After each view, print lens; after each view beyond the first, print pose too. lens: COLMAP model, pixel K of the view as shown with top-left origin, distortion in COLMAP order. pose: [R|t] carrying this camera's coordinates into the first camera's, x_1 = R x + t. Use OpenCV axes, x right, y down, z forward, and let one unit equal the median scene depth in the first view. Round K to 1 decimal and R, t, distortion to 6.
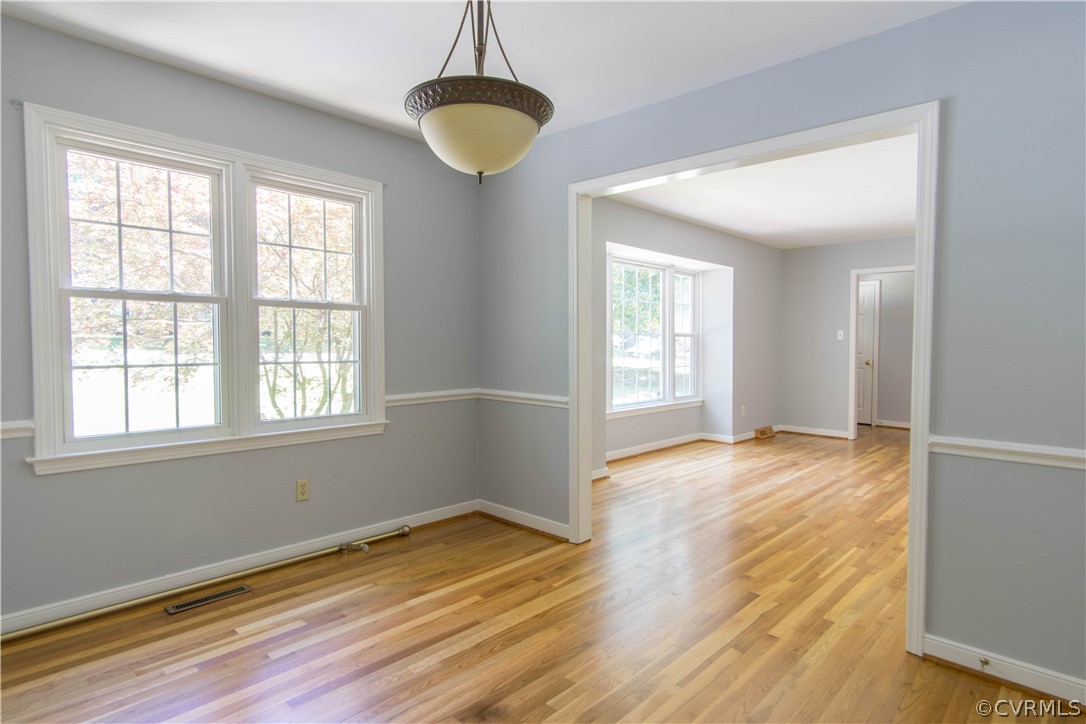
lens RADIAL K [[586.3, 0, 543.0], [0, 586.3, 362.0], [0, 0, 1]] dist [0.003782, 0.000648]
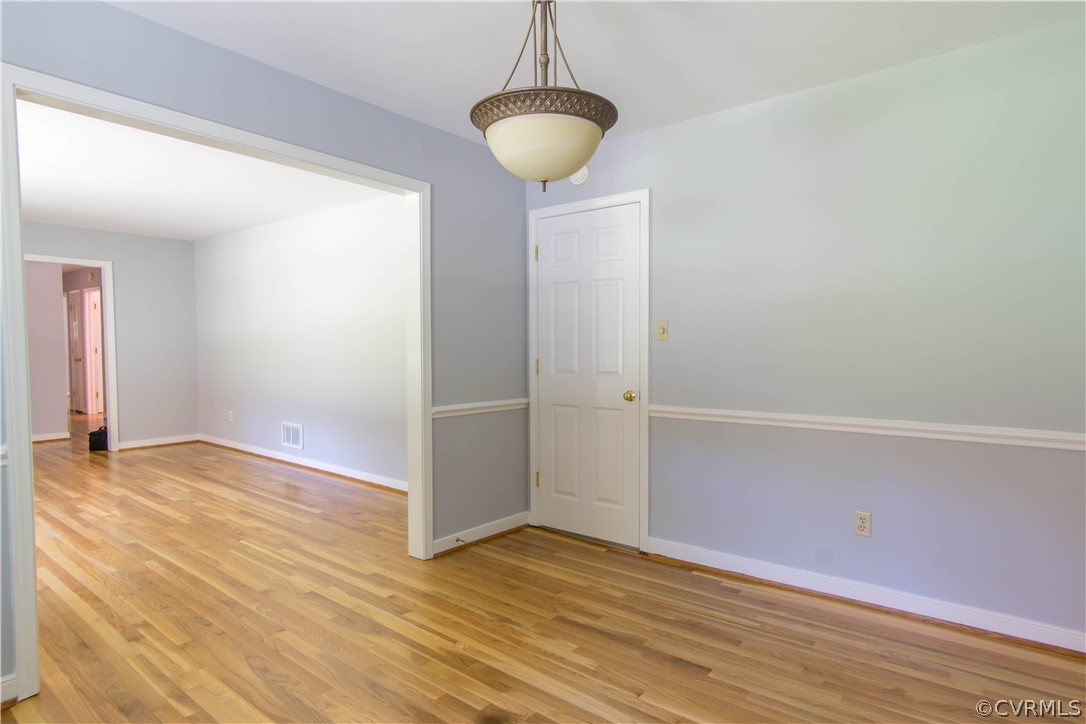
lens RADIAL K [[606.0, 0, 543.0], [0, 606.0, 362.0], [0, 0, 1]] dist [-0.000580, -0.000358]
pose [[-0.090318, -0.030924, 0.995433, -0.594917], [0.029807, 0.998986, 0.033739, -0.020924], [-0.995467, 0.032718, -0.089305, 0.574238]]
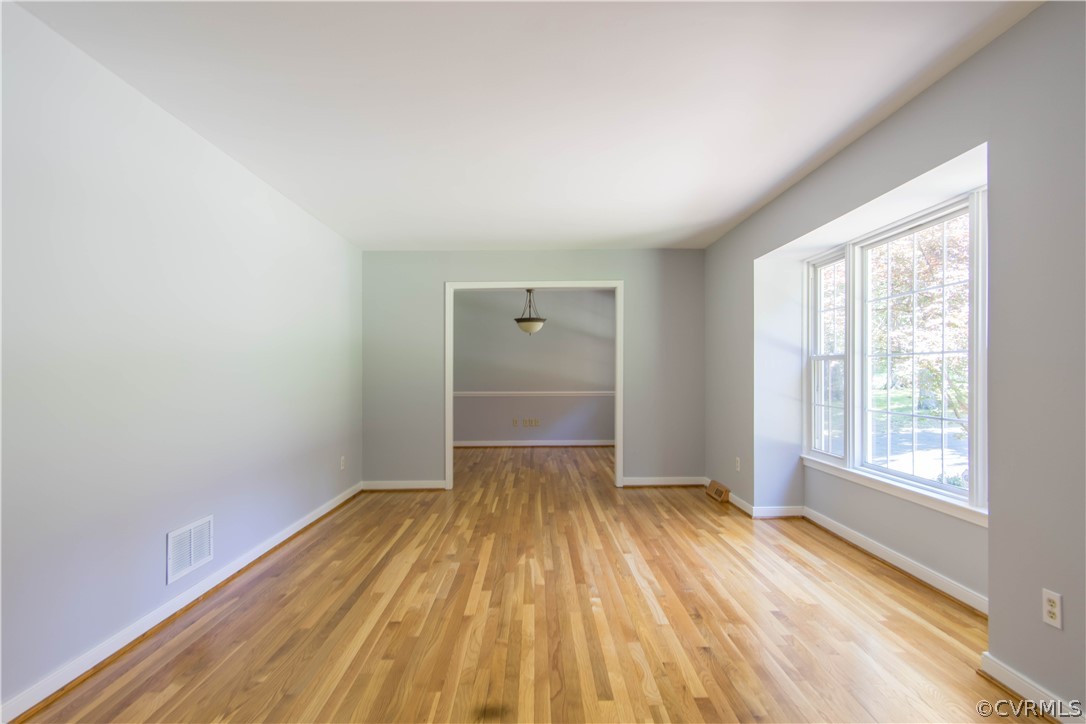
lens RADIAL K [[586.3, 0, 543.0], [0, 586.3, 362.0], [0, 0, 1]] dist [0.003782, 0.000648]
pose [[-0.710940, -0.011741, -0.703155, 1.522096], [-0.022951, 0.999715, 0.006513, -0.068772], [0.702878, 0.020769, -0.711007, 2.187022]]
